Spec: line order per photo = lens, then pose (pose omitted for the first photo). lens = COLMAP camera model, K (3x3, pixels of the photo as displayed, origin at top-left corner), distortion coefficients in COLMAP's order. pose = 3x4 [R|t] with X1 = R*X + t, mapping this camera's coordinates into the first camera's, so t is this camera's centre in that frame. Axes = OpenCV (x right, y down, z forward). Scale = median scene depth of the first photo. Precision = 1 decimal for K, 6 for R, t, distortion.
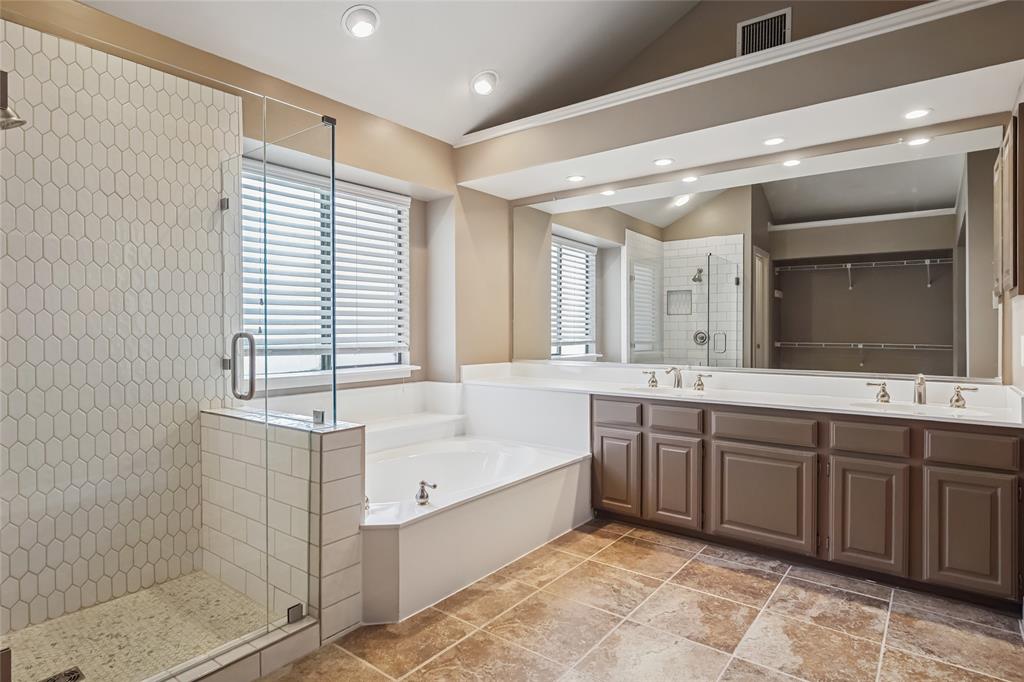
lens RADIAL K [[528.4, 0, 518.1], [0, 528.4, 336.1], [0, 0, 1]] dist [-0.002204, -0.000519]
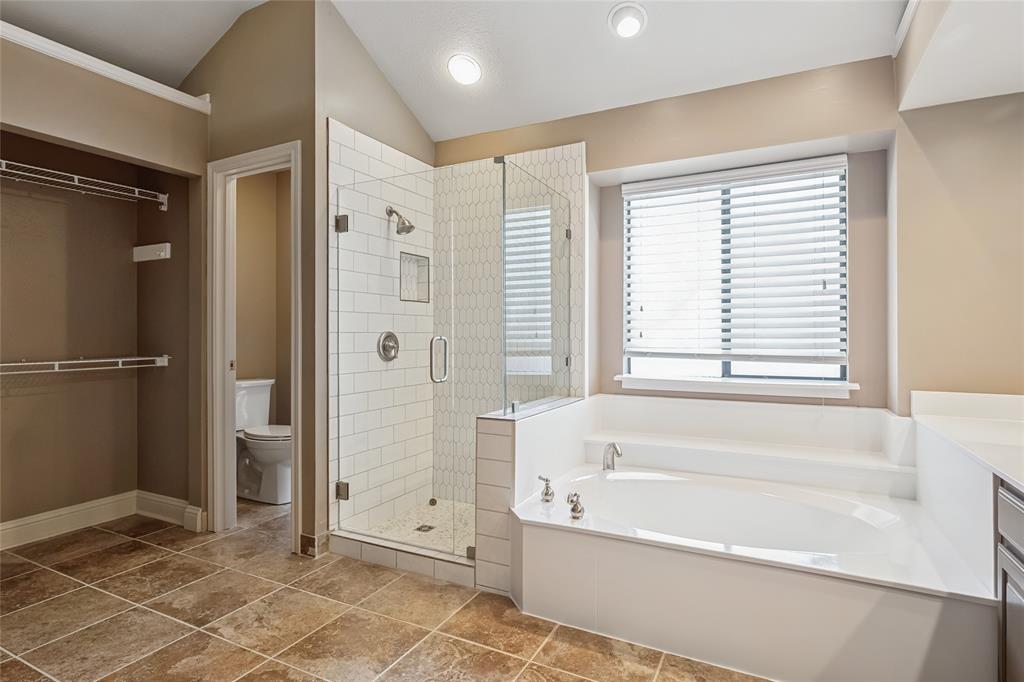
lens RADIAL K [[528.4, 0, 517.8], [0, 528.4, 336.7], [0, 0, 1]] dist [-0.002204, -0.000519]
pose [[0.209045, 0.004938, -0.977894, 0.646031], [-0.011829, 0.999927, 0.002521, -0.007629], [0.977834, 0.011040, 0.209088, 0.620793]]
